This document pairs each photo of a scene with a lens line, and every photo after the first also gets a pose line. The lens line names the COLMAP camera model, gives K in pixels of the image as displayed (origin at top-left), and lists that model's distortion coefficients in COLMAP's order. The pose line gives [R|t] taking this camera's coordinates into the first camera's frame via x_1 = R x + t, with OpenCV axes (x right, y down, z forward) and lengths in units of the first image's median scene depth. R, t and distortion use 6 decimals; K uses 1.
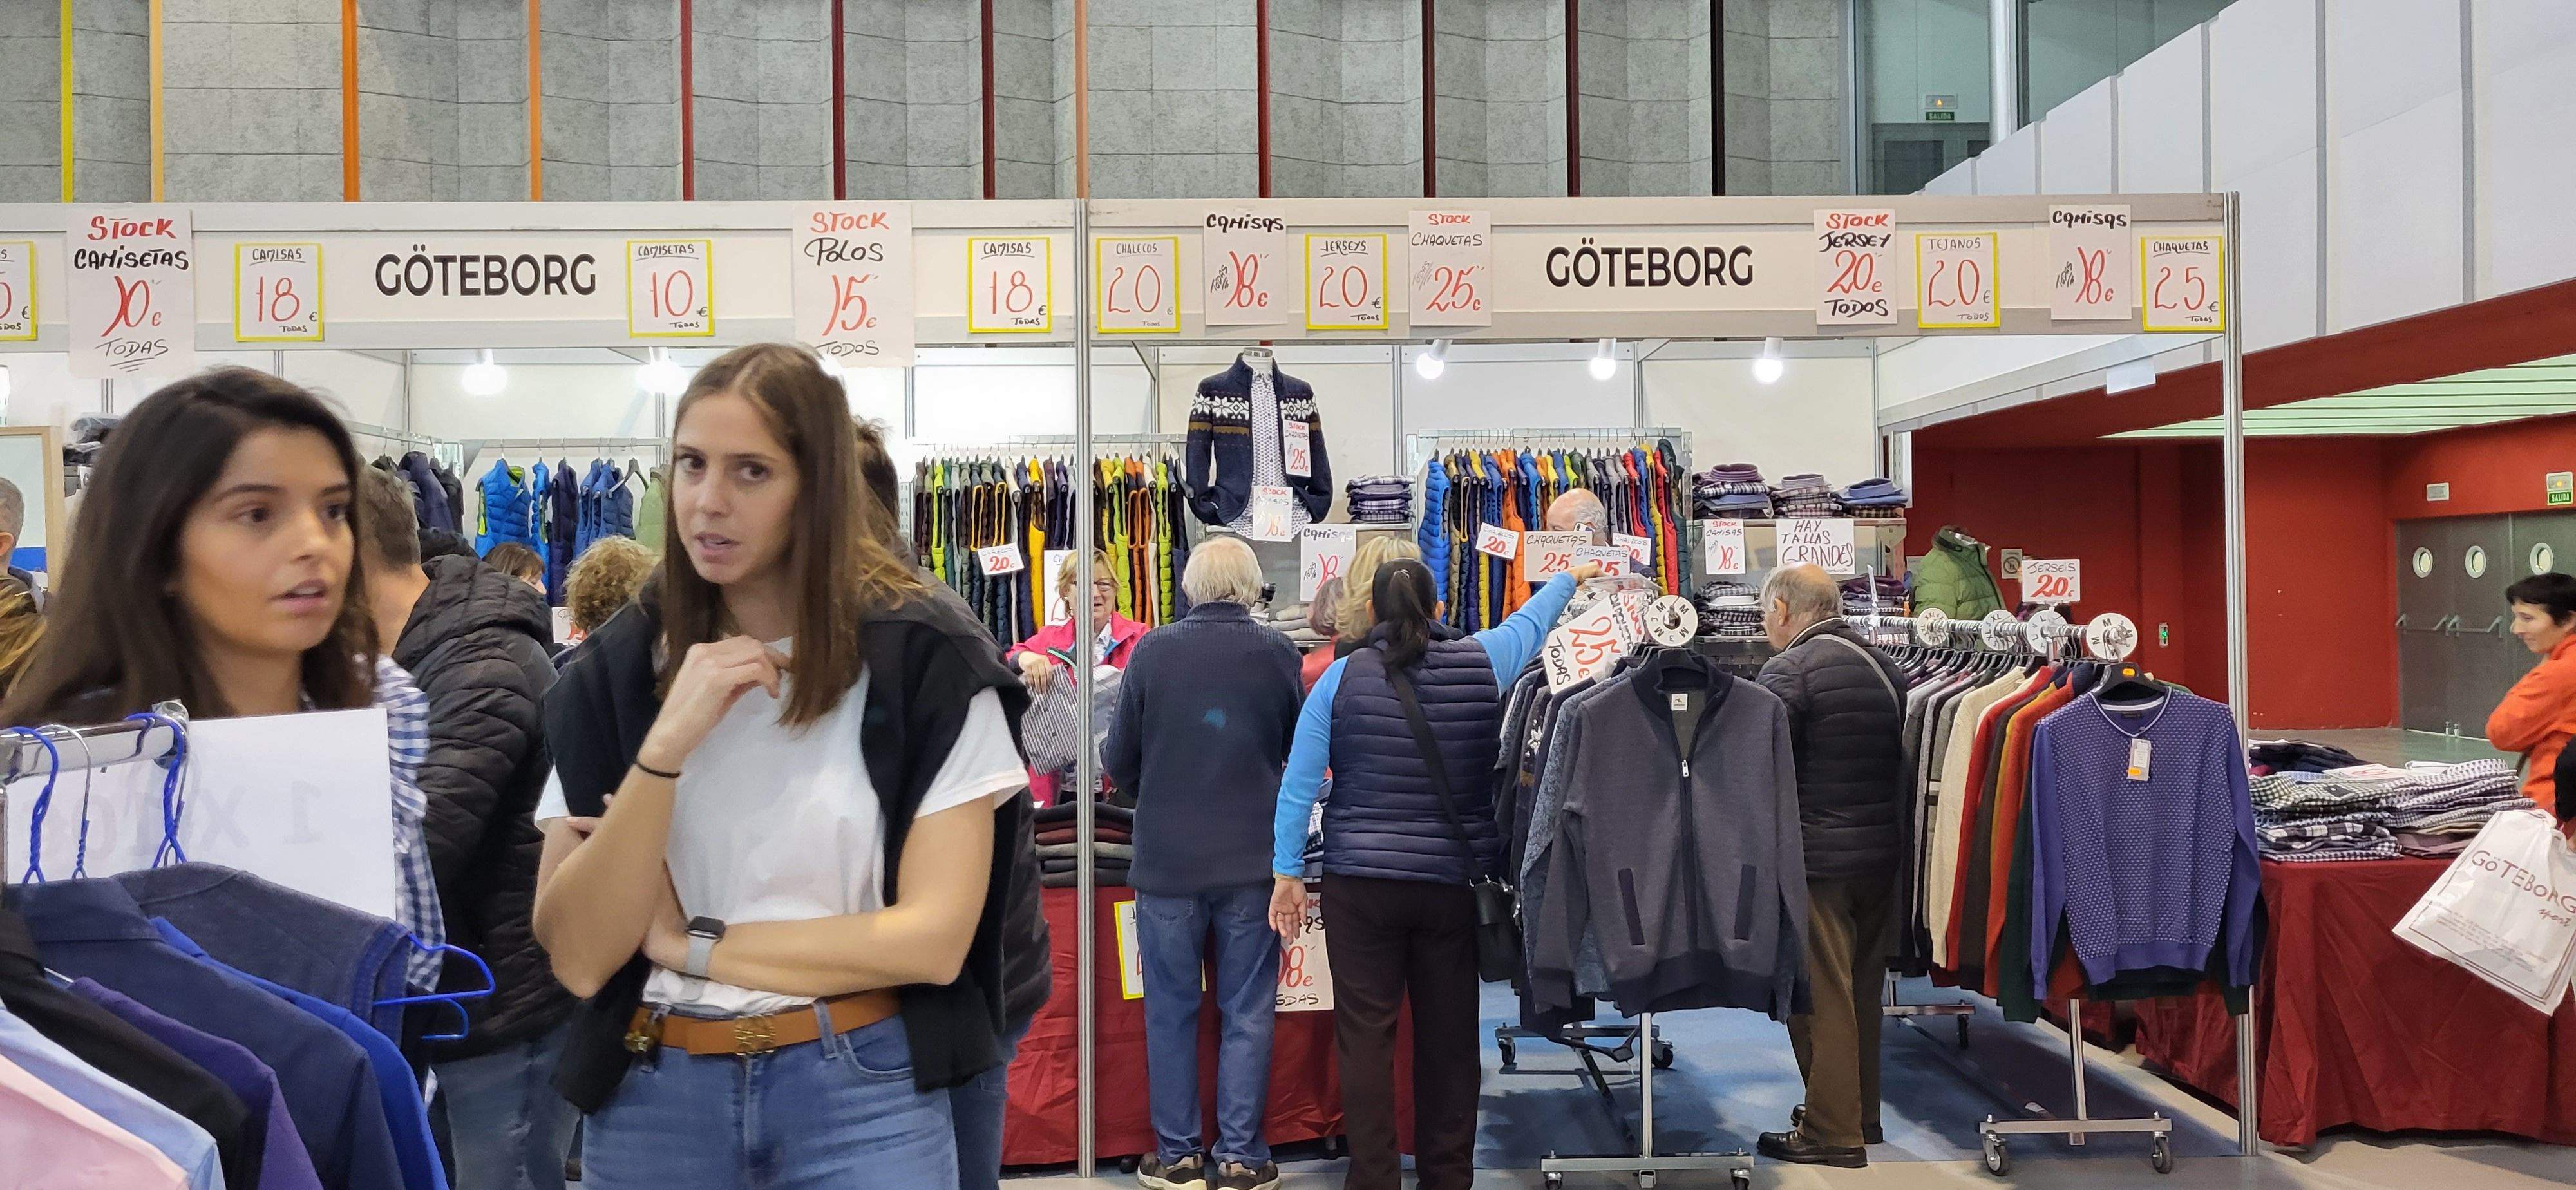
lens RADIAL K [[1937.8, 0, 1293.7], [0, 1937.8, 587.8], [0, 0, 1]] dist [0.032082, -0.010148]
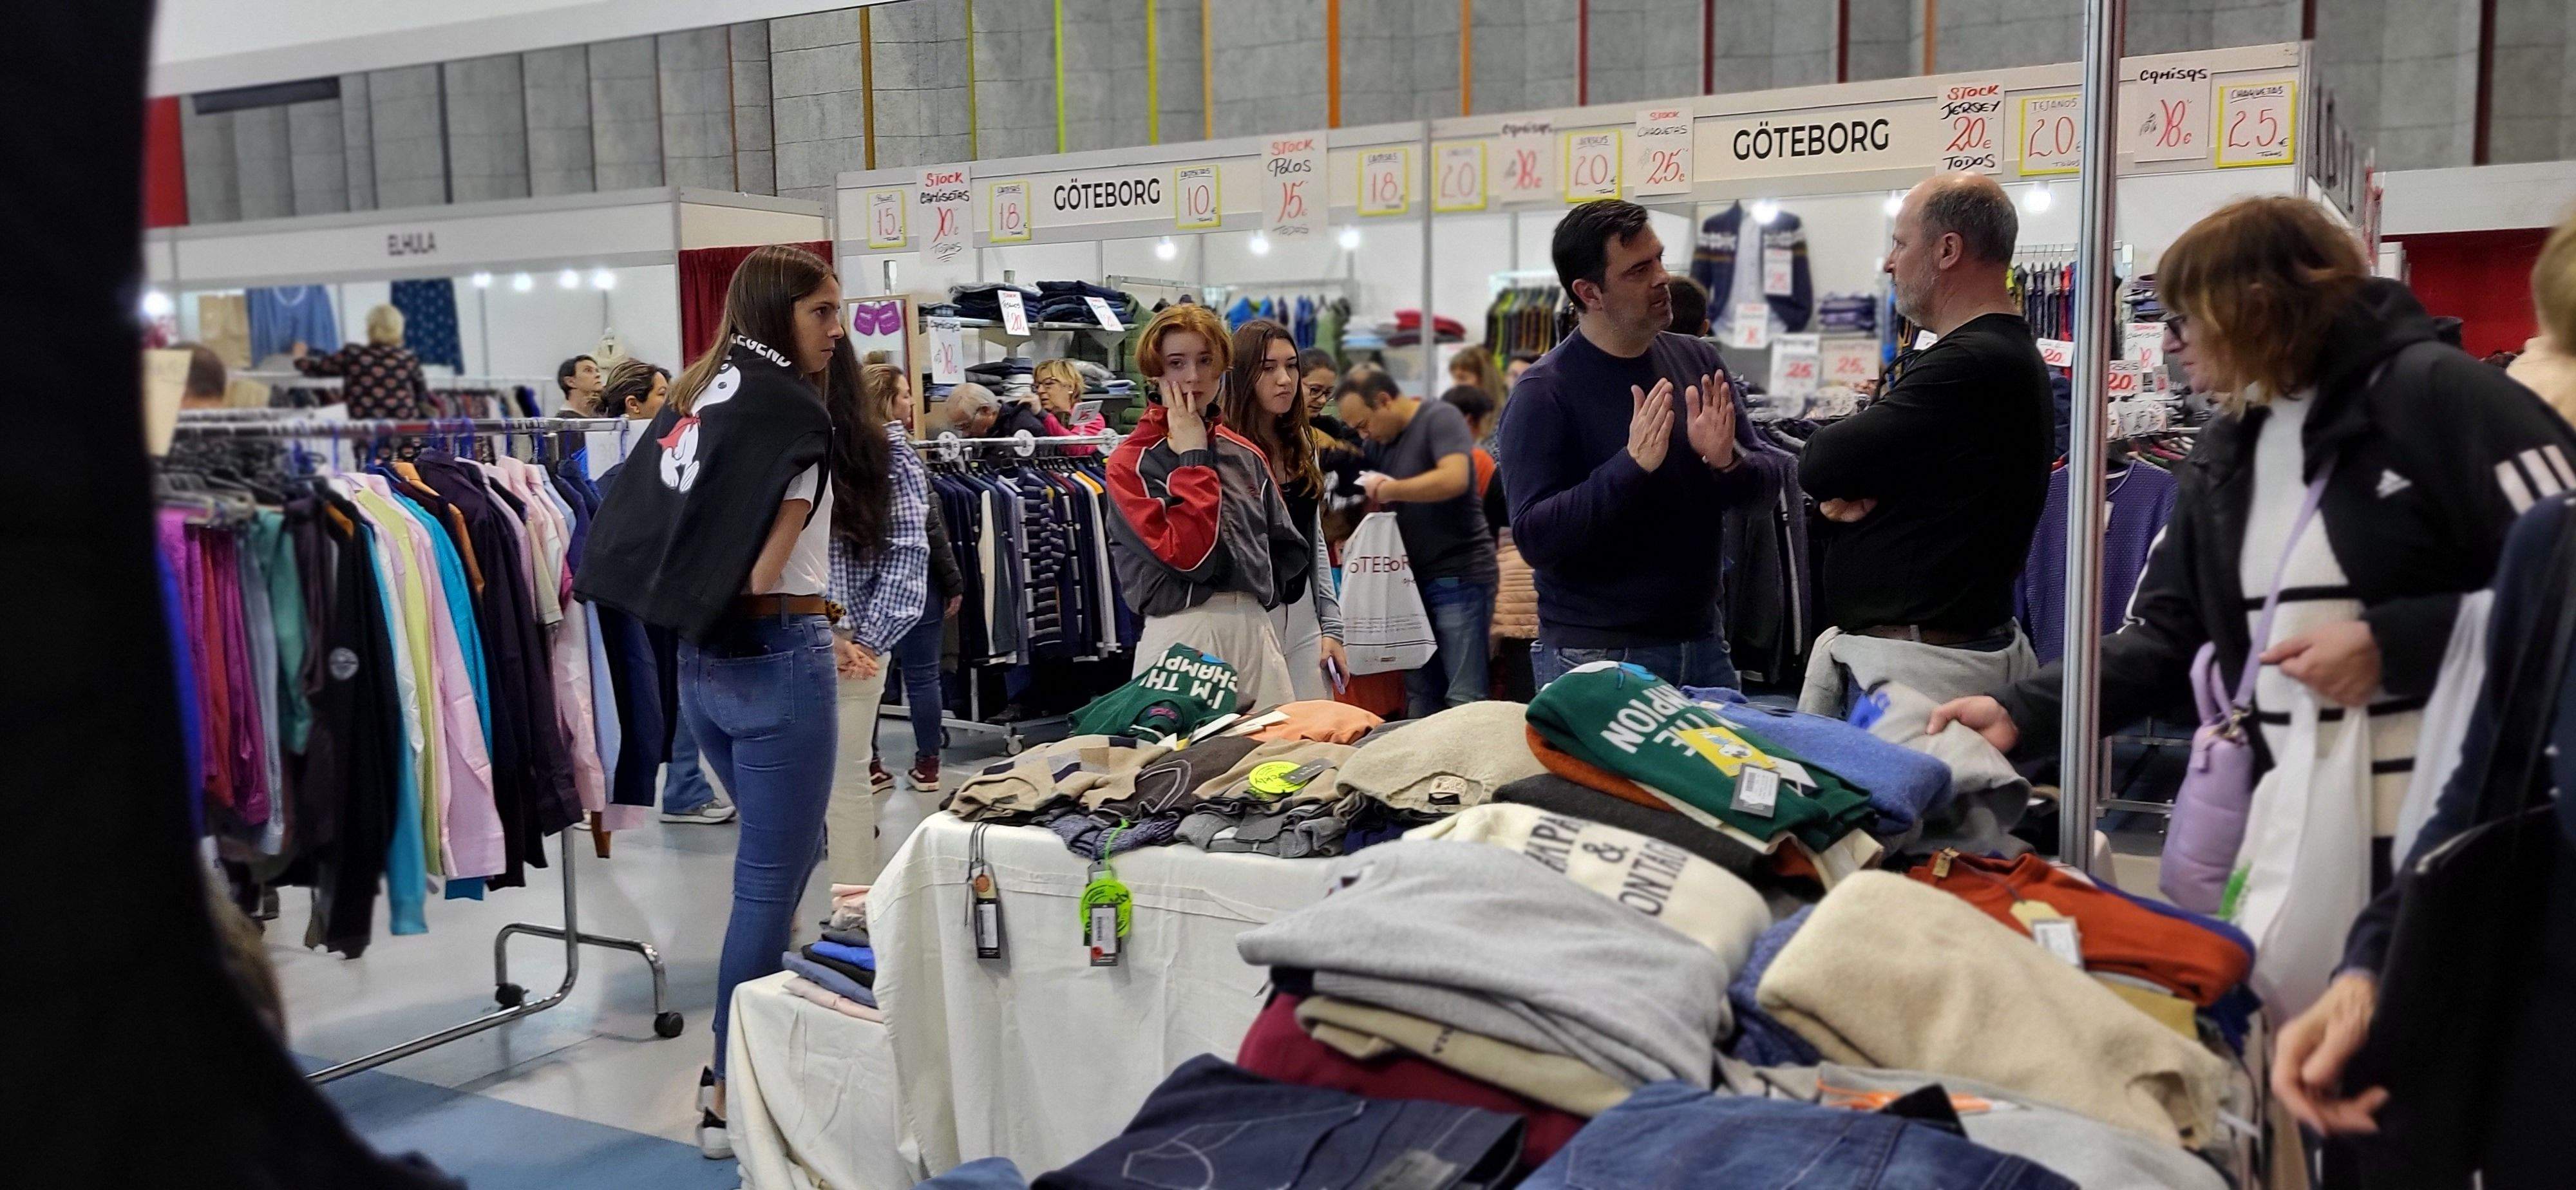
lens RADIAL K [[1937.8, 0, 1293.7], [0, 1937.8, 587.8], [0, 0, 1]] dist [0.032082, -0.010148]
pose [[0.849917, 0.053844, -0.524158, 0.594956], [-0.000168, 0.994793, 0.101917, 0.002605], [0.526916, -0.086532, 0.845501, -0.329091]]
